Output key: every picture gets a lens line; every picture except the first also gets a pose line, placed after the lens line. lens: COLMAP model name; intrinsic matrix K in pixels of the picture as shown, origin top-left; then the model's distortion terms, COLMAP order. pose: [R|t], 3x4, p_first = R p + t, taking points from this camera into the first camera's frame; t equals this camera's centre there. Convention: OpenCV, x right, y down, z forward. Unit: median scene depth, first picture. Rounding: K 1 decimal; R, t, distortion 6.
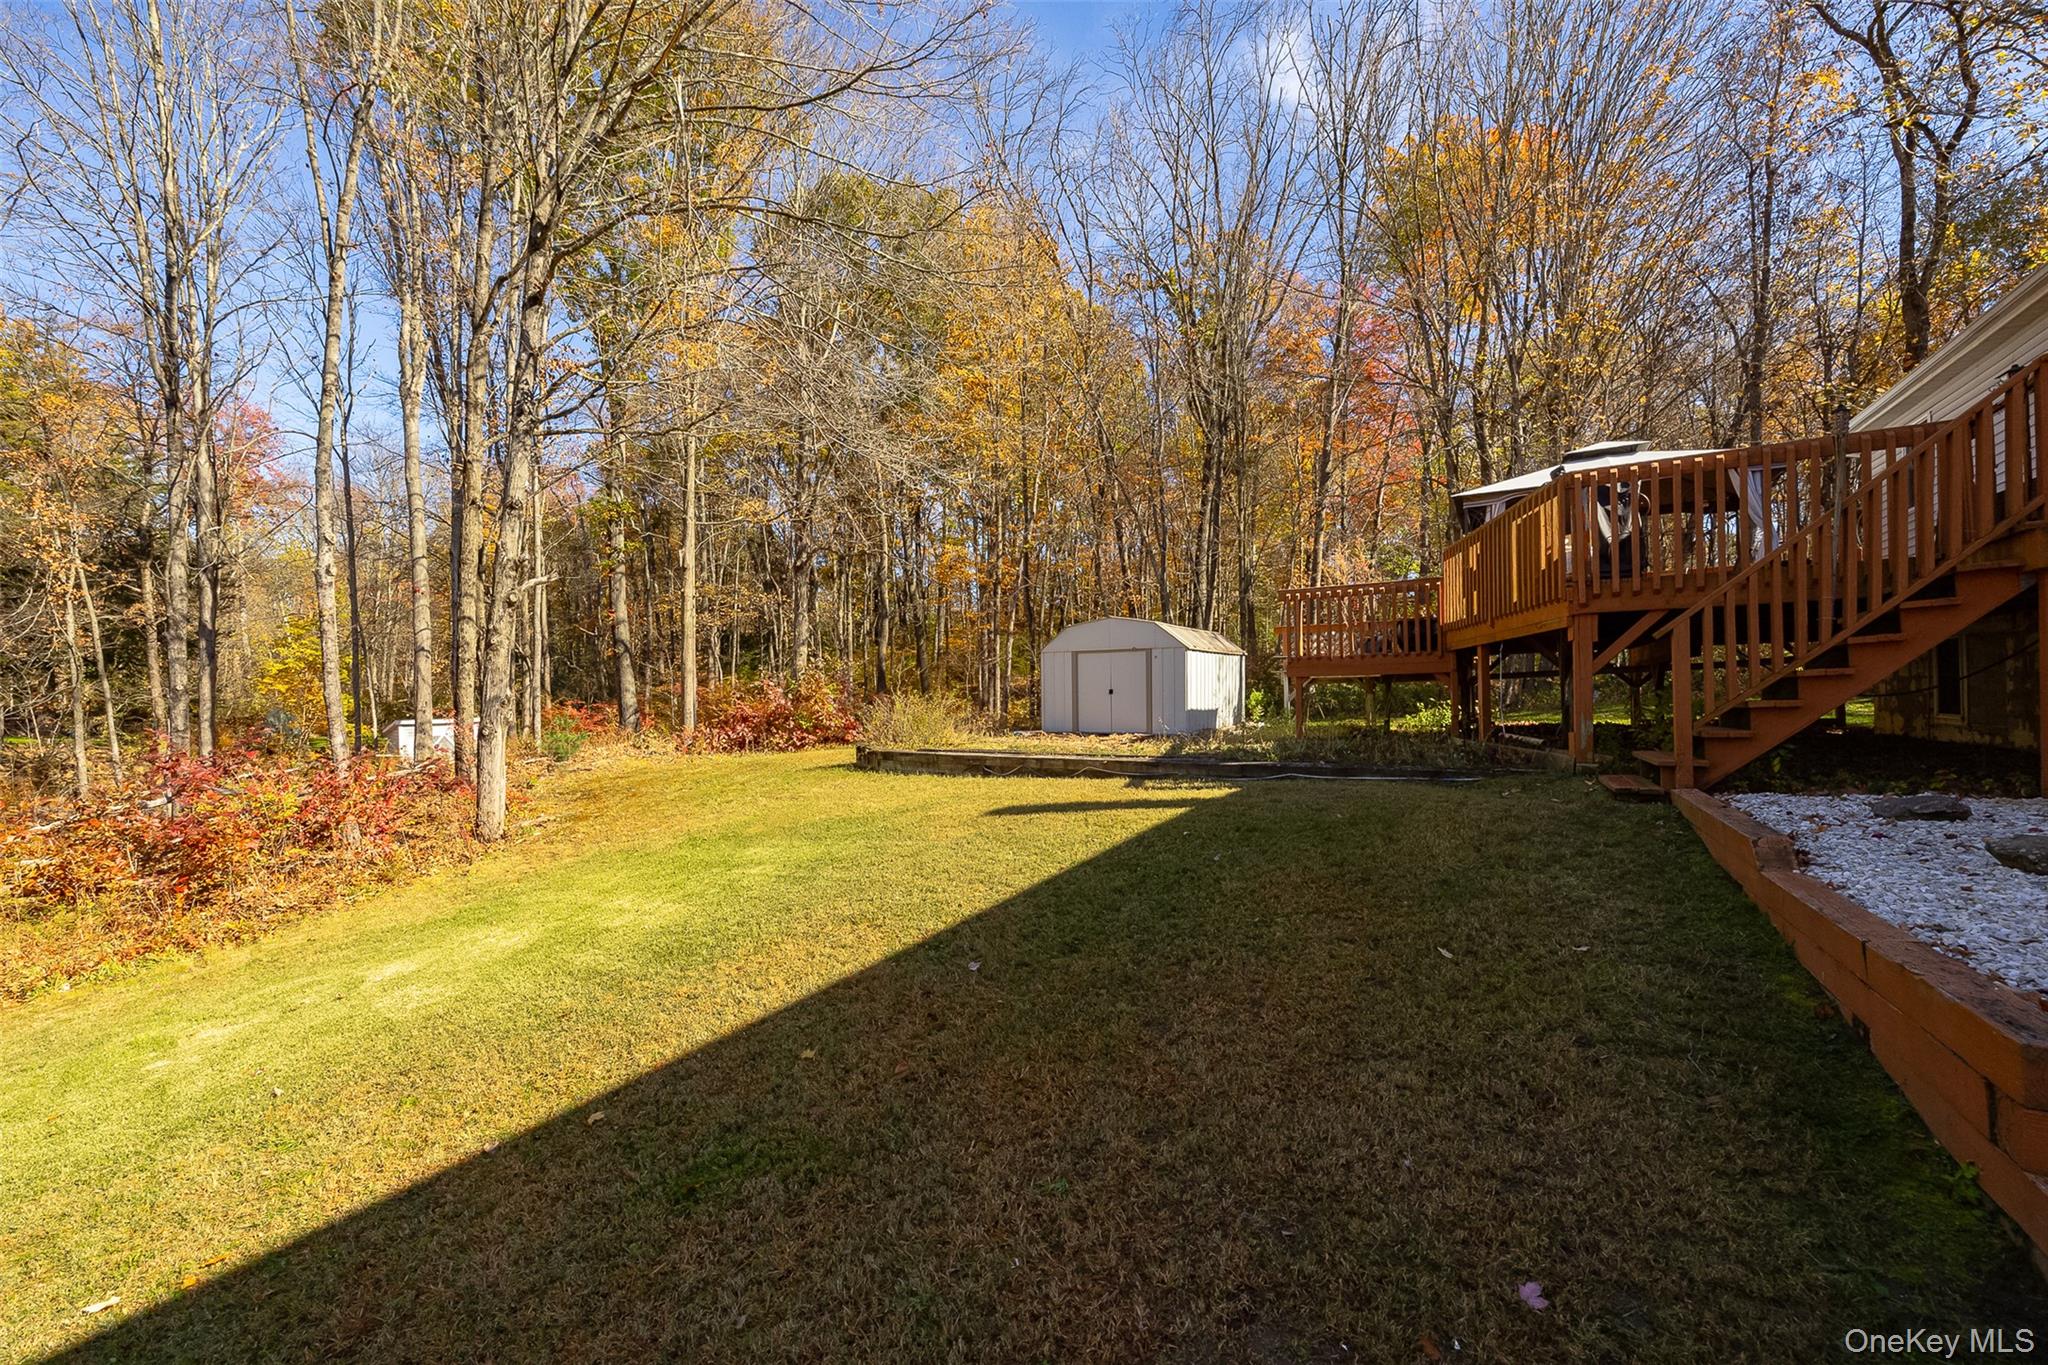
lens RADIAL K [[802.8, 0, 1017.5], [0, 802.8, 694.9], [0, 0, 1]] dist [-0.005452, -0.000142]
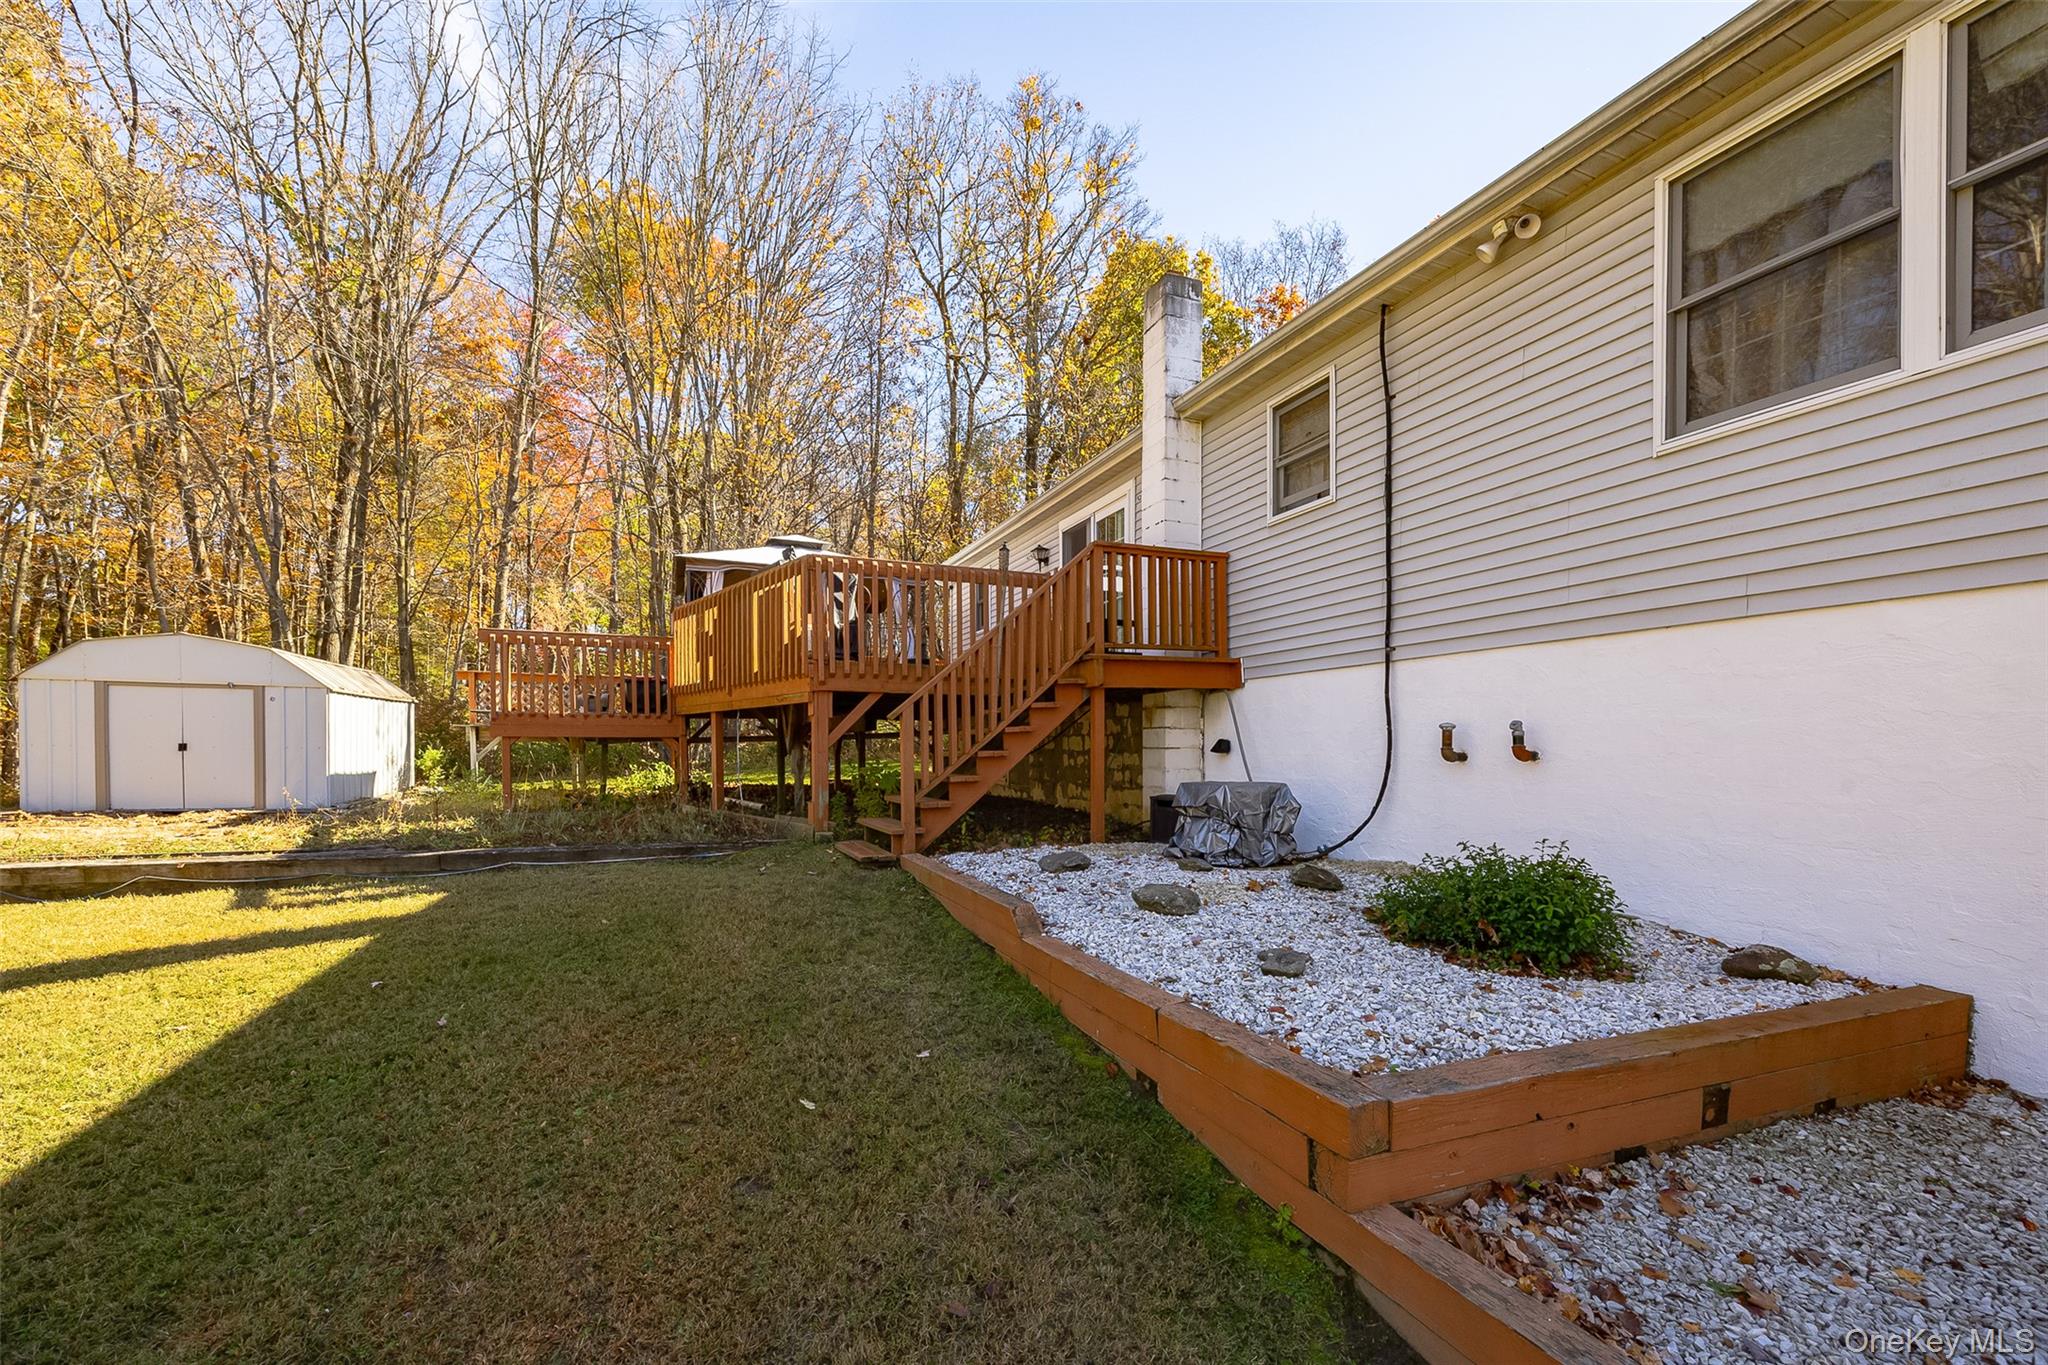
lens RADIAL K [[802.8, 0, 988.5], [0, 802.8, 764.0], [0, 0, 1]] dist [-0.005452, -0.000142]
pose [[0.607394, 0.001927, 0.794399, -0.003087], [-0.017377, 0.999790, 0.010861, -0.013487], [-0.794211, -0.020401, 0.607300, 0.120373]]
